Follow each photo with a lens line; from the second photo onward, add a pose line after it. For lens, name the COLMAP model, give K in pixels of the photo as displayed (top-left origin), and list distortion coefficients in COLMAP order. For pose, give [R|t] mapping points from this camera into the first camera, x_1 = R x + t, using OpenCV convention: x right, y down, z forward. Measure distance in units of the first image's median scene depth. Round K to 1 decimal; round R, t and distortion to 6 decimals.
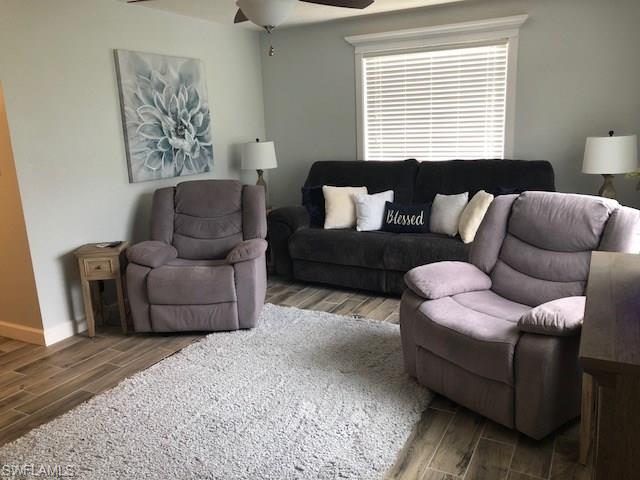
lens RADIAL K [[519.9, 0, 319.1], [0, 519.9, 238.3], [0, 0, 1]] dist [0.000564, 0.000349]
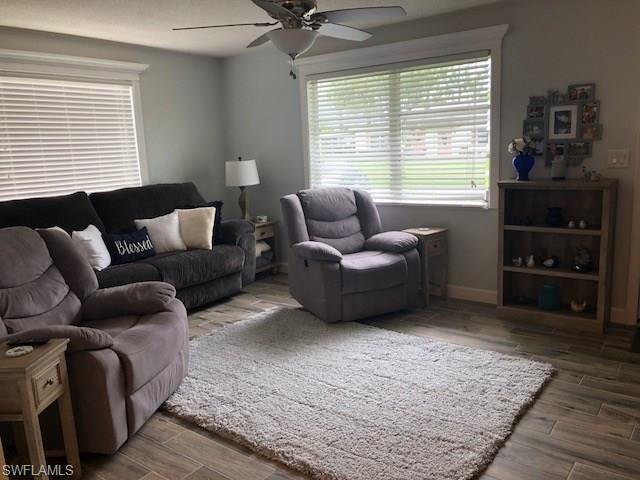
lens RADIAL K [[519.9, 0, 319.3], [0, 519.9, 243.4], [0, 0, 1]] dist [0.000564, 0.000349]
pose [[0.157905, -0.155430, 0.975145, -0.729136], [0.240841, 0.963773, 0.114618, -0.070849], [-0.957633, 0.216756, 0.189618, 0.454874]]
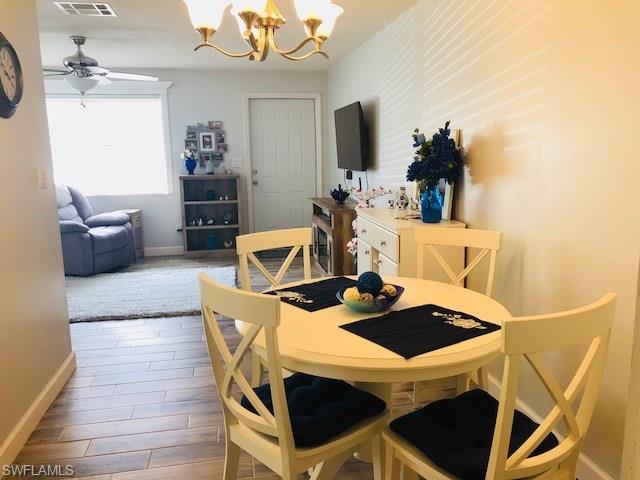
lens RADIAL K [[519.9, 0, 320.9], [0, 519.9, 239.5], [0, 0, 1]] dist [0.000564, 0.000349]
pose [[-0.620770, -0.094383, 0.778290, -1.227983], [0.196980, 0.942105, 0.271362, -0.149582], [-0.758843, 0.321761, -0.566239, 0.907536]]
